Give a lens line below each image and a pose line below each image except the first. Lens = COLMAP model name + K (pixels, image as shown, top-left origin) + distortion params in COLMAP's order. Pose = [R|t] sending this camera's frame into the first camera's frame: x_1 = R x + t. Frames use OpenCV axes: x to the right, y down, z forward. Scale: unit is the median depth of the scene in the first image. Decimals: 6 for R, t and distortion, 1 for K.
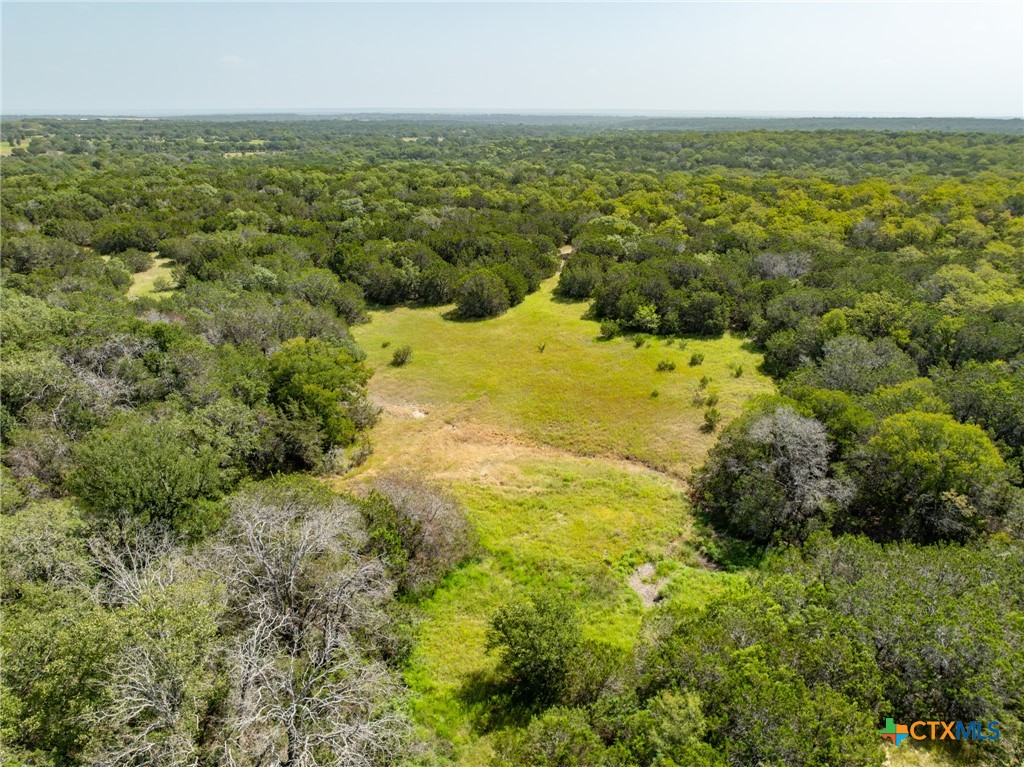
lens RADIAL K [[732.9, 0, 512.2], [0, 732.9, 384.3], [0, 0, 1]] dist [-0.031460, 0.020320]
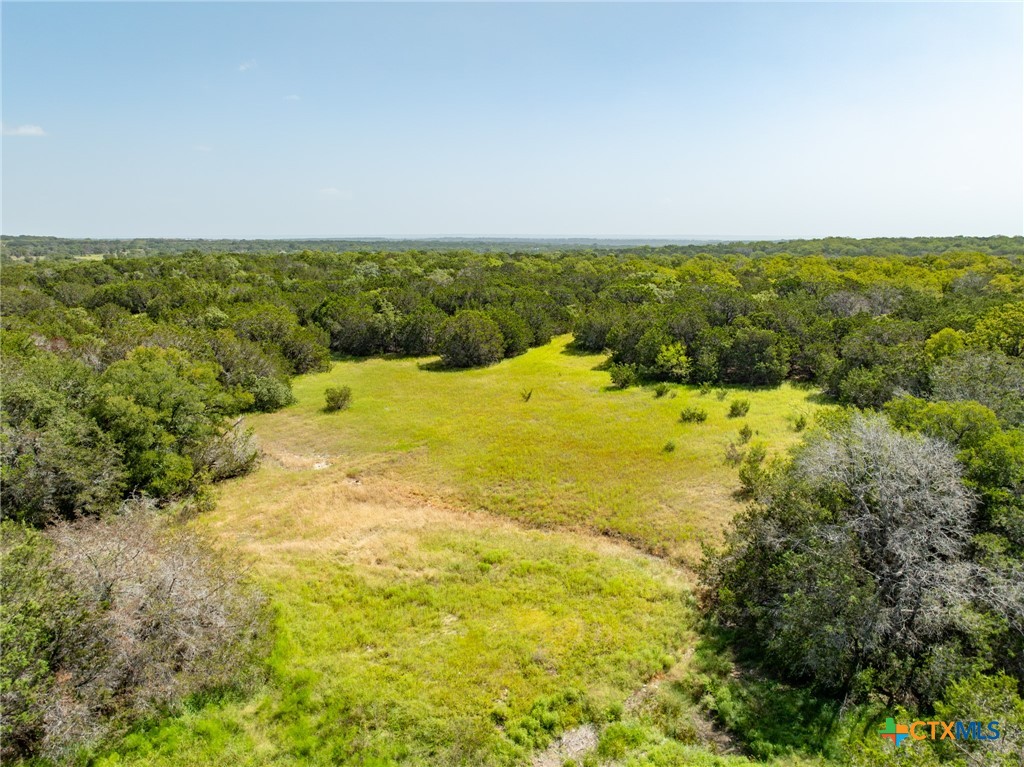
lens RADIAL K [[732.9, 0, 511.4], [0, 732.9, 385.0], [0, 0, 1]] dist [-0.031460, 0.020320]
pose [[0.994400, 0.017595, -0.104205, 0.140933], [-0.033862, 0.987103, -0.156461, 0.077157], [0.100108, 0.159114, 0.982172, 0.375292]]
